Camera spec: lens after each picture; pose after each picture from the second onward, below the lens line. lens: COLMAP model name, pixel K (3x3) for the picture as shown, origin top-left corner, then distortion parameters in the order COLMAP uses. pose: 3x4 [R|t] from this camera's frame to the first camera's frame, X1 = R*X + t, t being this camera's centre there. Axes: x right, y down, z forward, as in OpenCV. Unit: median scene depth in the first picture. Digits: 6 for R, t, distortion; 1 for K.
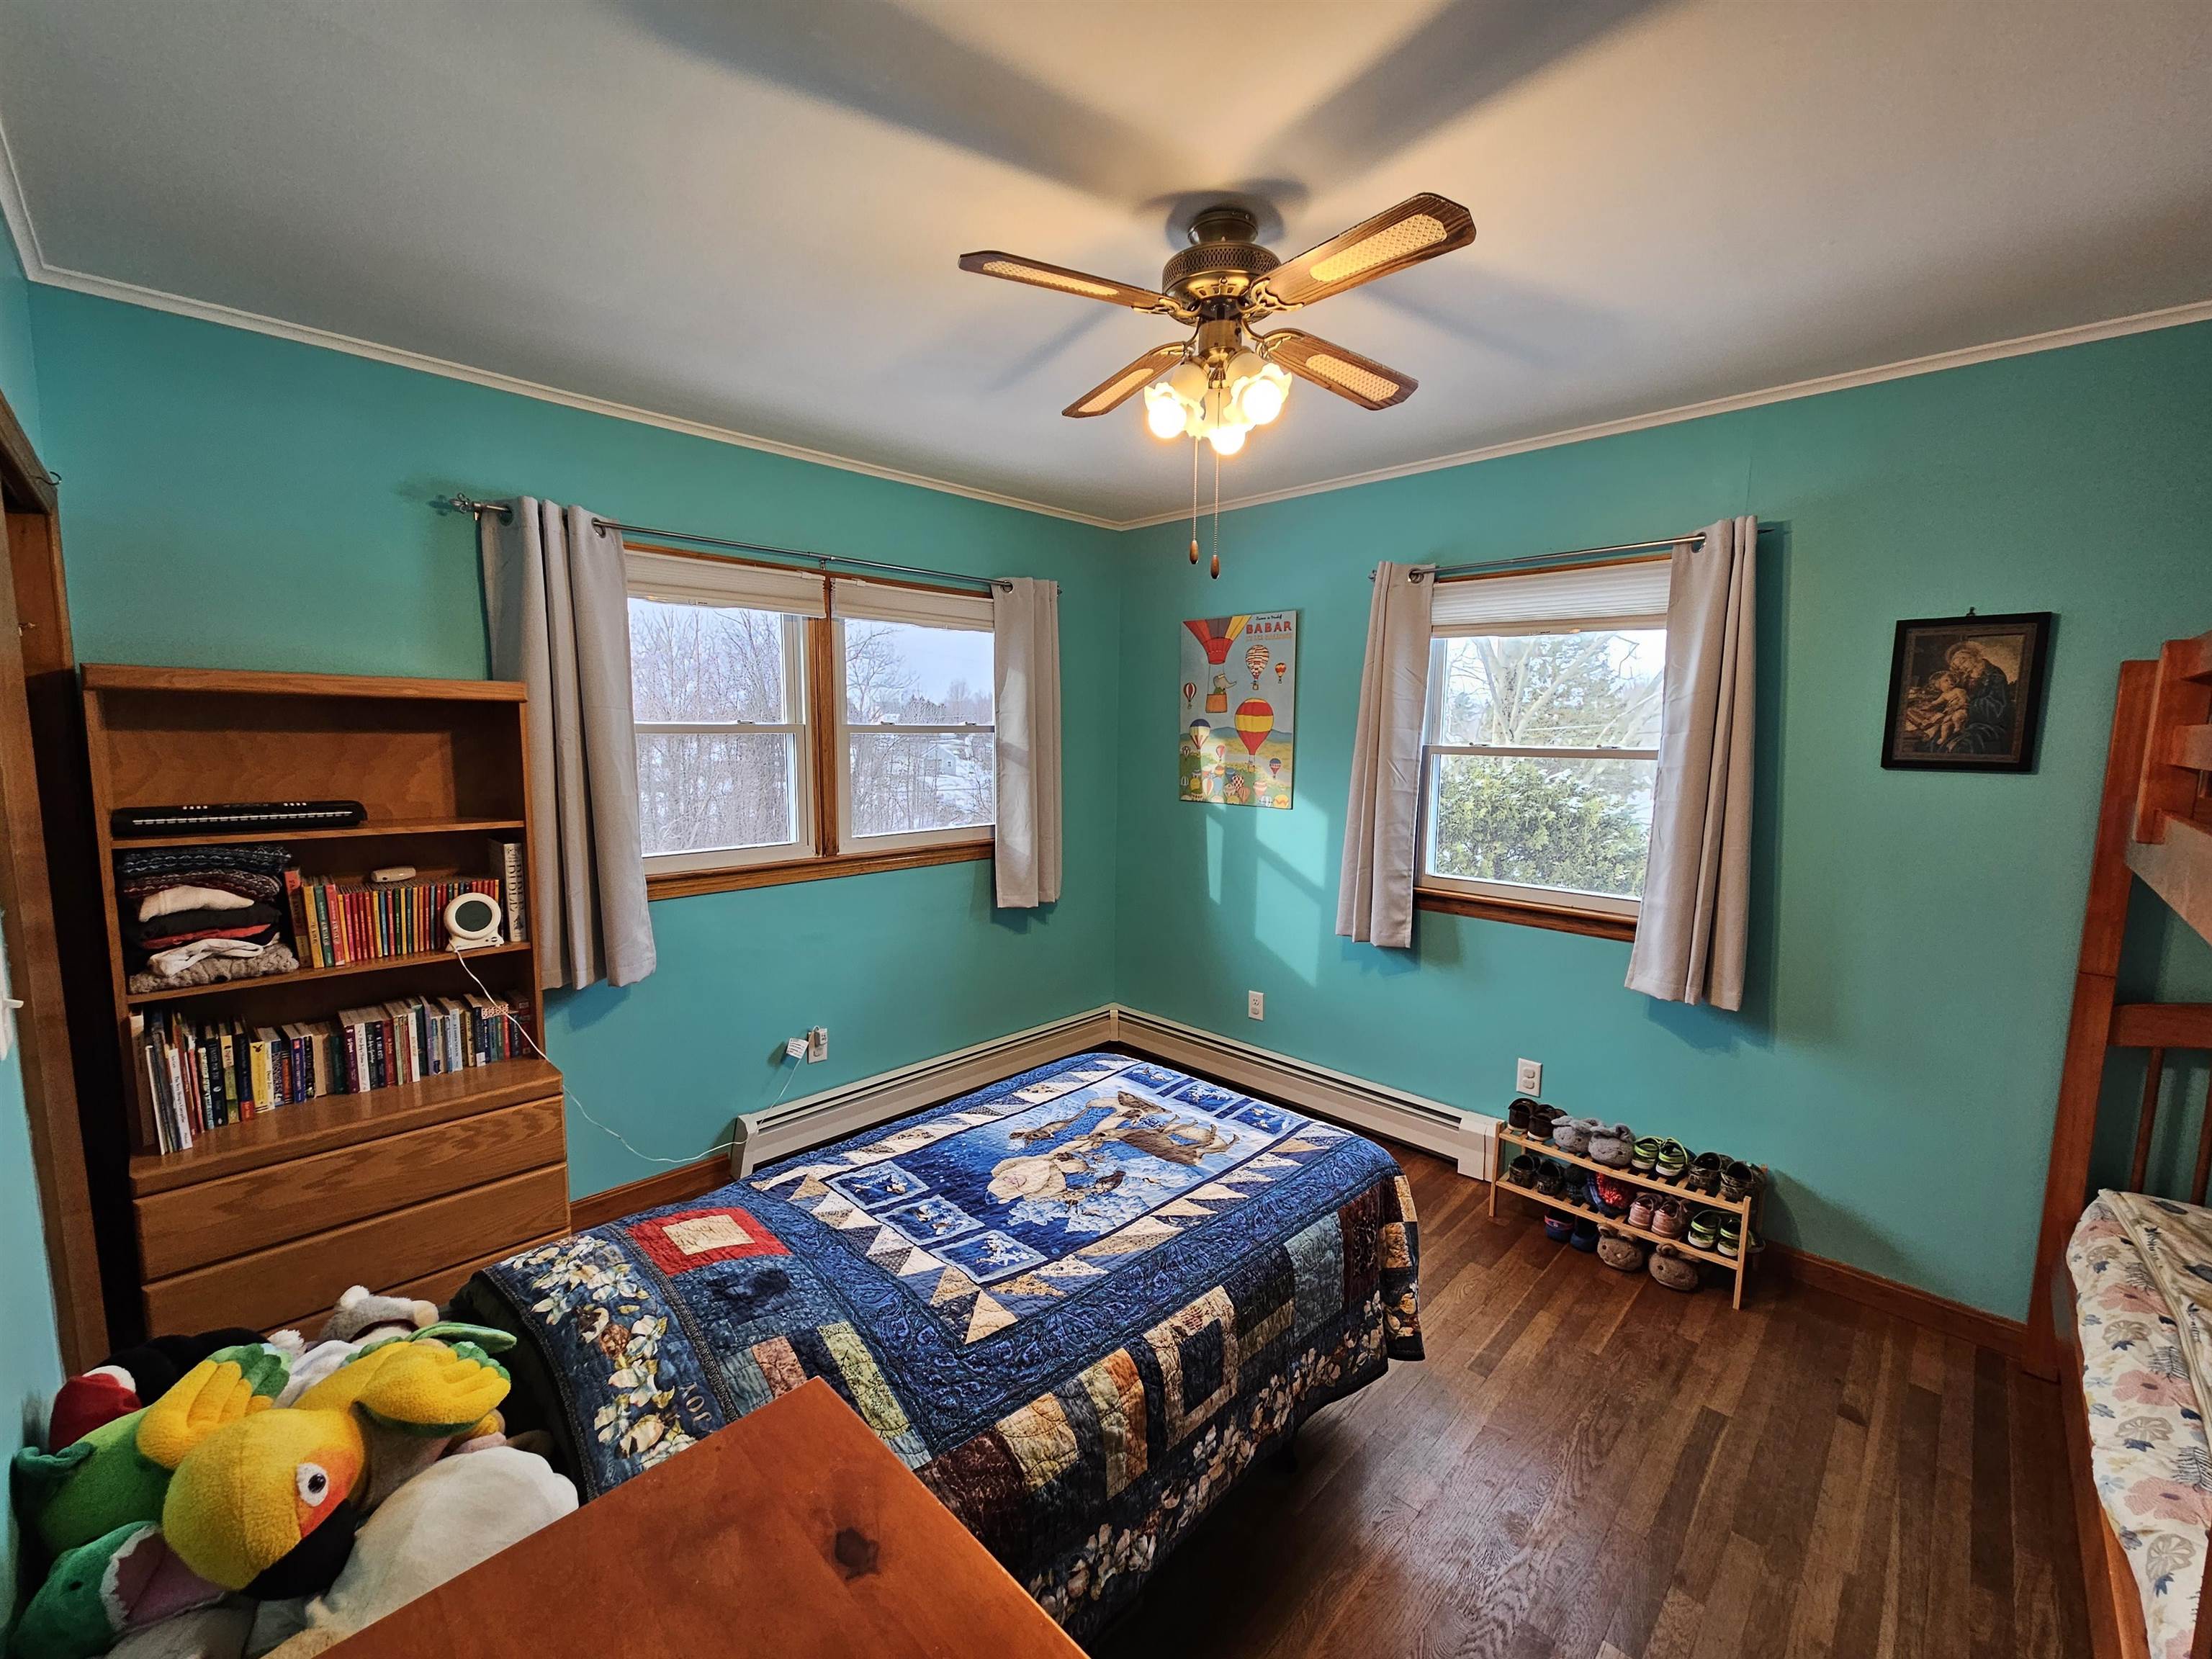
lens RADIAL K [[906.0, 0, 1103.9], [0, 906.0, 835.6], [0, 0, 1]] dist [0.001979, 0.001869]
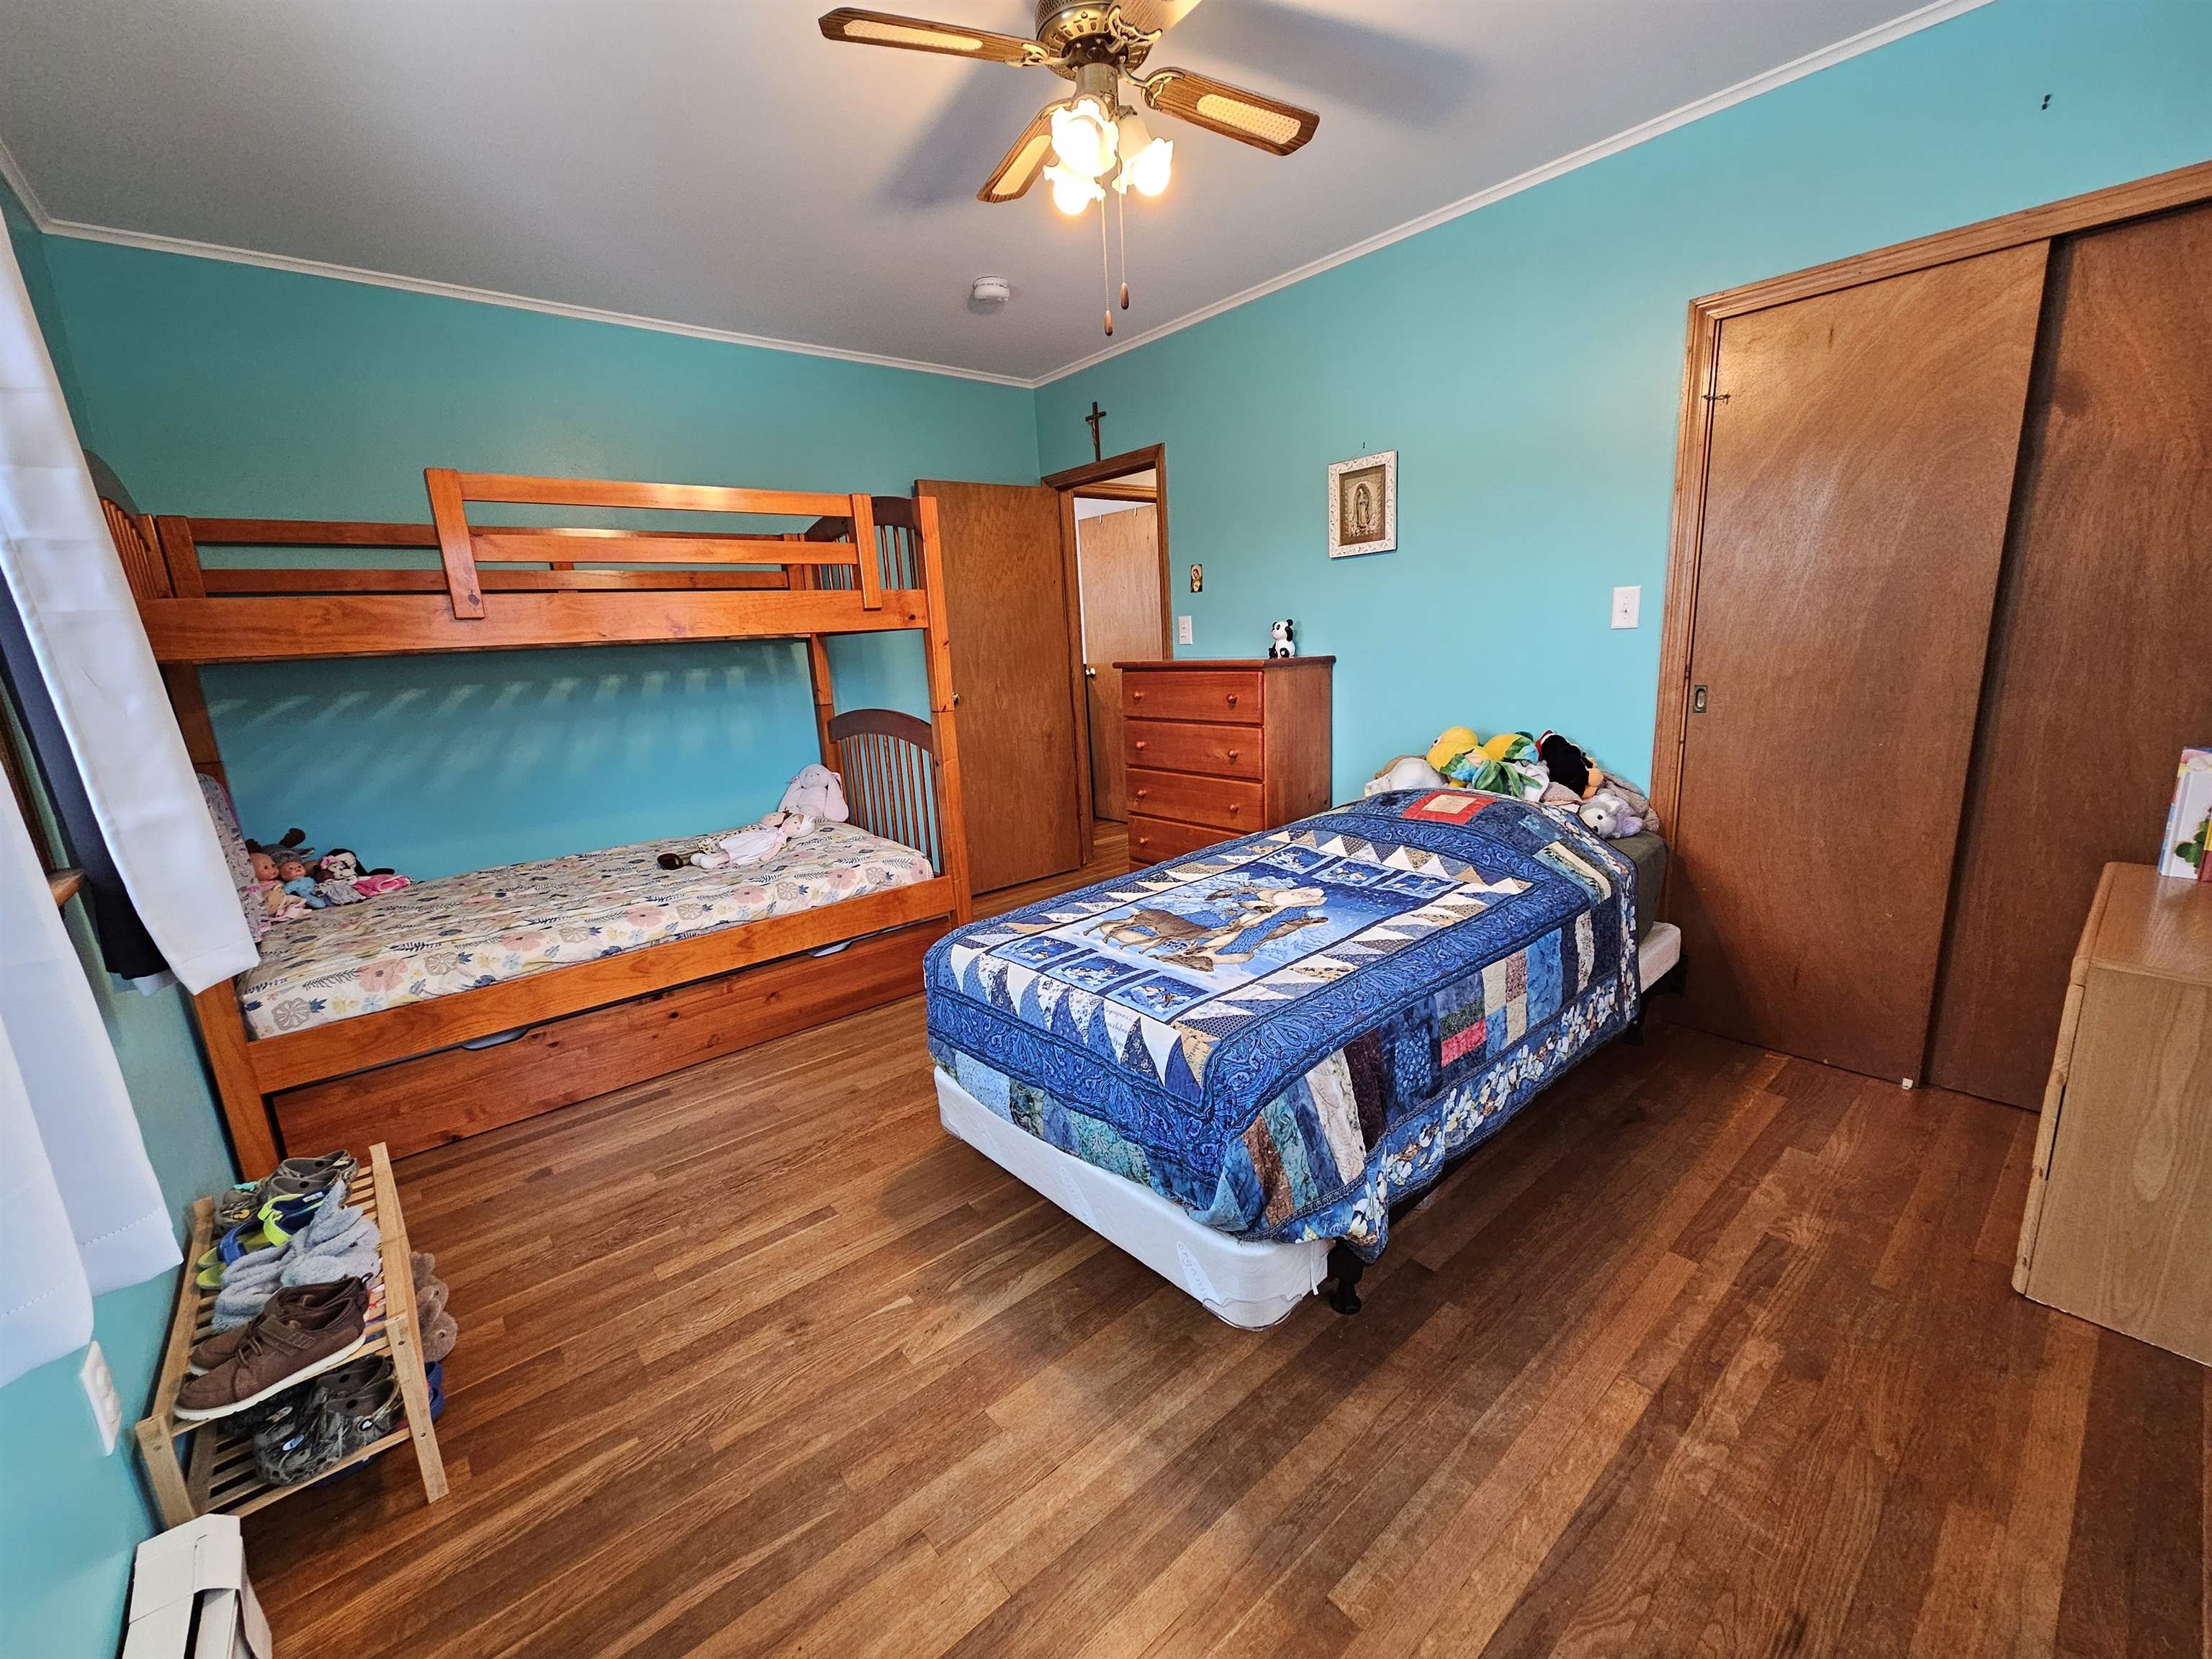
lens RADIAL K [[906.0, 0, 1103.0], [0, 906.0, 833.4], [0, 0, 1]] dist [0.001979, 0.001869]
pose [[-0.994908, 0.015233, 0.099628, 0.033831], [0.047509, 0.942680, 0.330299, -0.075360], [-0.088885, 0.333350, -0.938604, 1.884372]]
